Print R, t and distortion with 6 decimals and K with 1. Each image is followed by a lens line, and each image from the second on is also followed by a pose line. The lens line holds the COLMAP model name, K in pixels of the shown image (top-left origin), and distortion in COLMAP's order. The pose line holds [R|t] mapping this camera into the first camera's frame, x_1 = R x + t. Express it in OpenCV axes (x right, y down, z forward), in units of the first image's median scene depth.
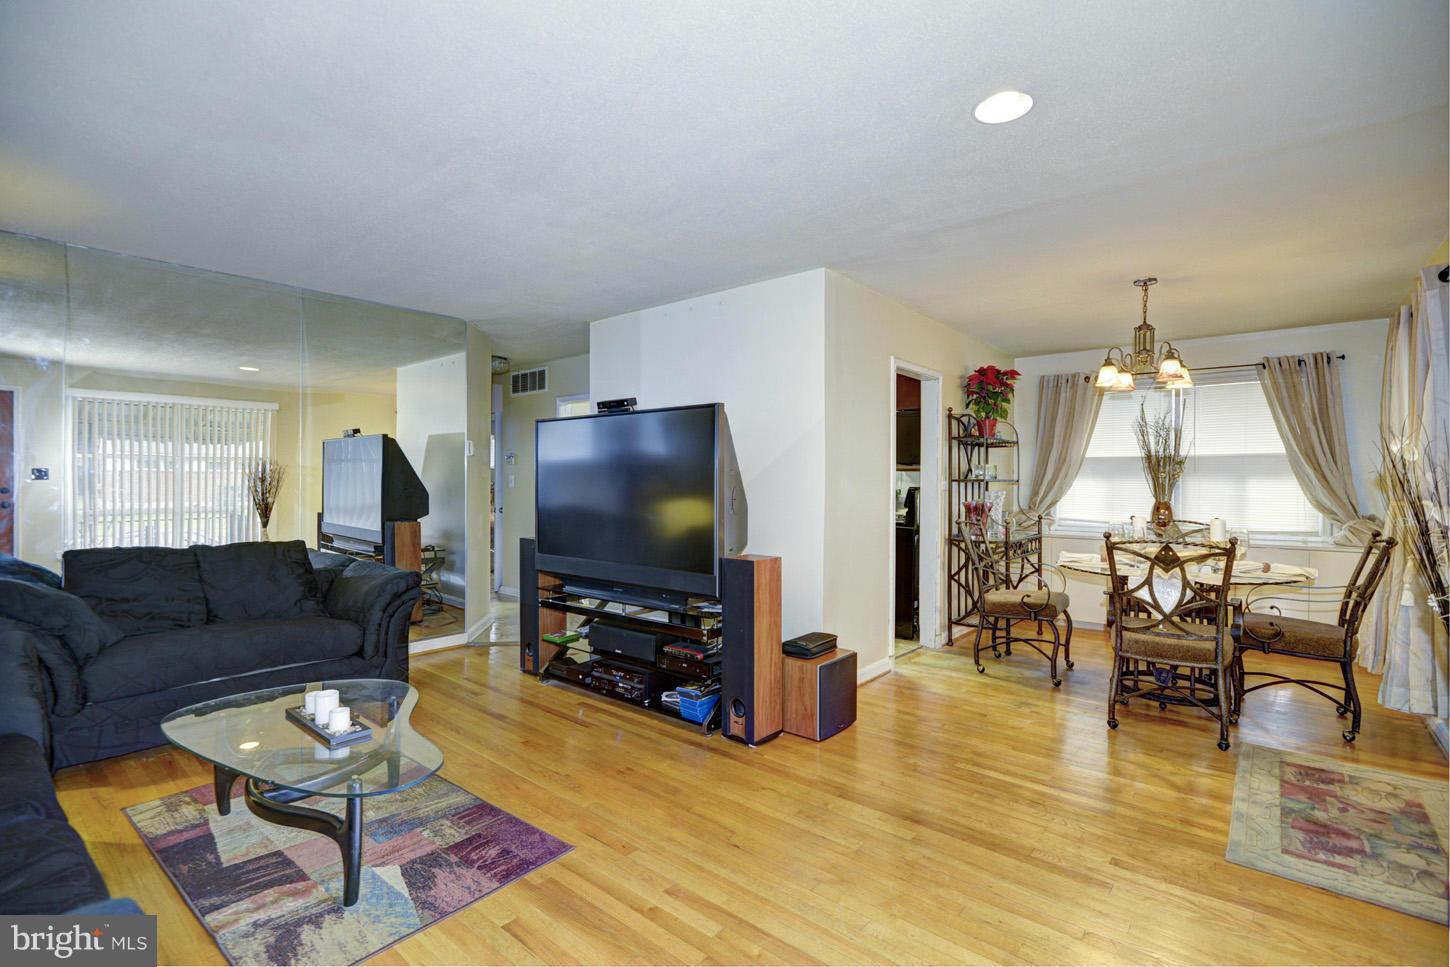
lens RADIAL K [[666.5, 0, 723.2], [0, 666.5, 484.1], [0, 0, 1]] dist [-0.000463, -0.001014]
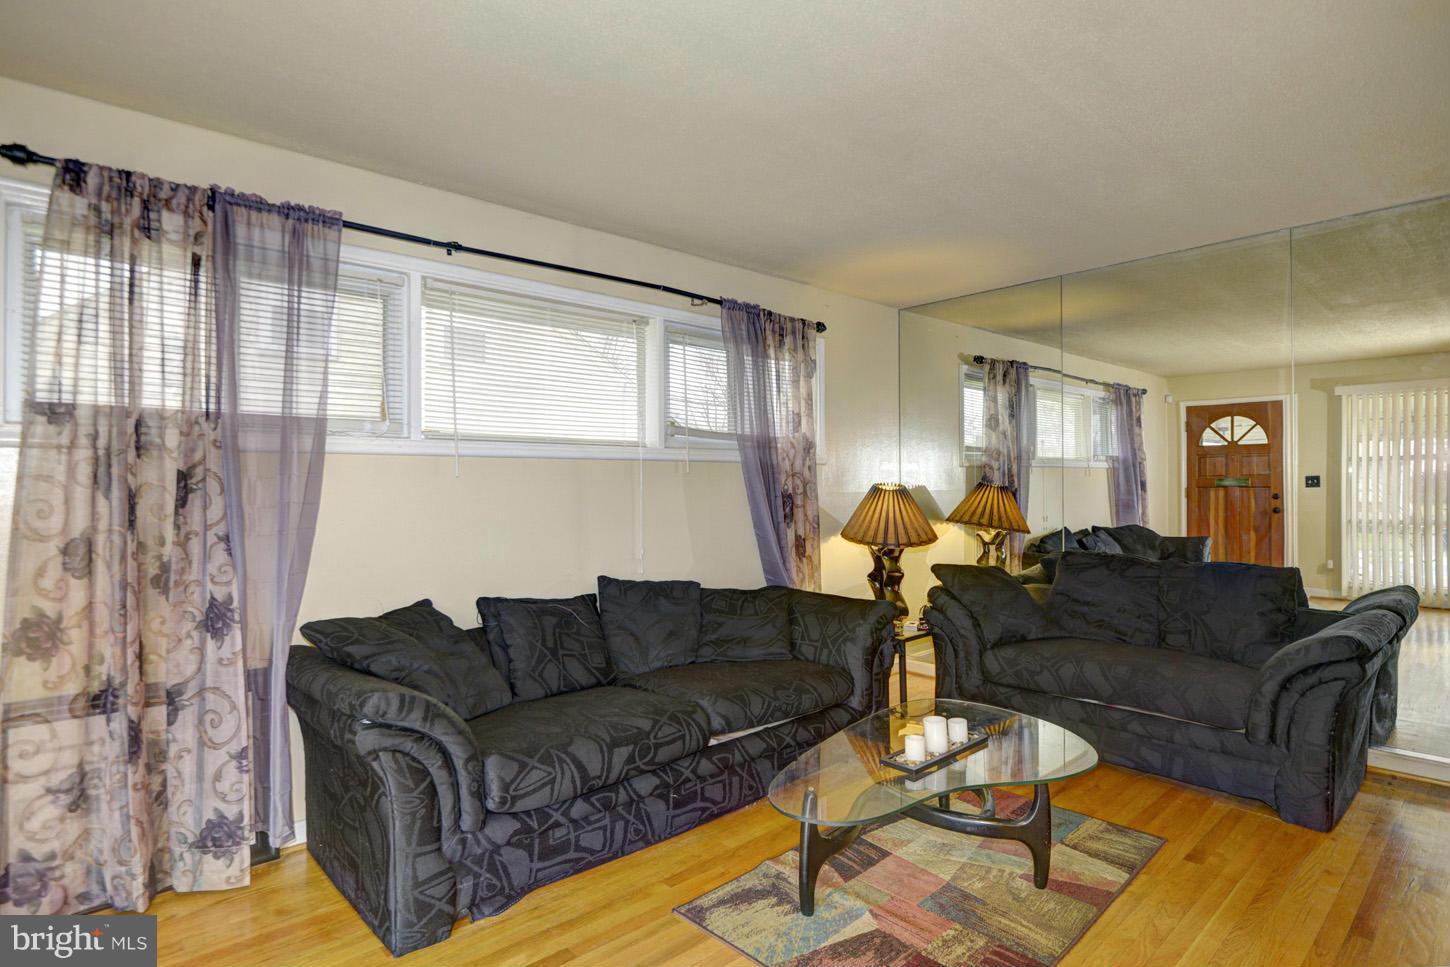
lens RADIAL K [[737.8, 0, 725.8], [0, 737.8, 487.7], [0, 0, 1]] dist [0.001792, 0.000227]
pose [[-0.119273, -0.004294, -0.992852, 0.430702], [-0.001201, 0.999991, -0.004181, -0.002174], [0.992861, 0.000693, -0.119277, 0.785402]]
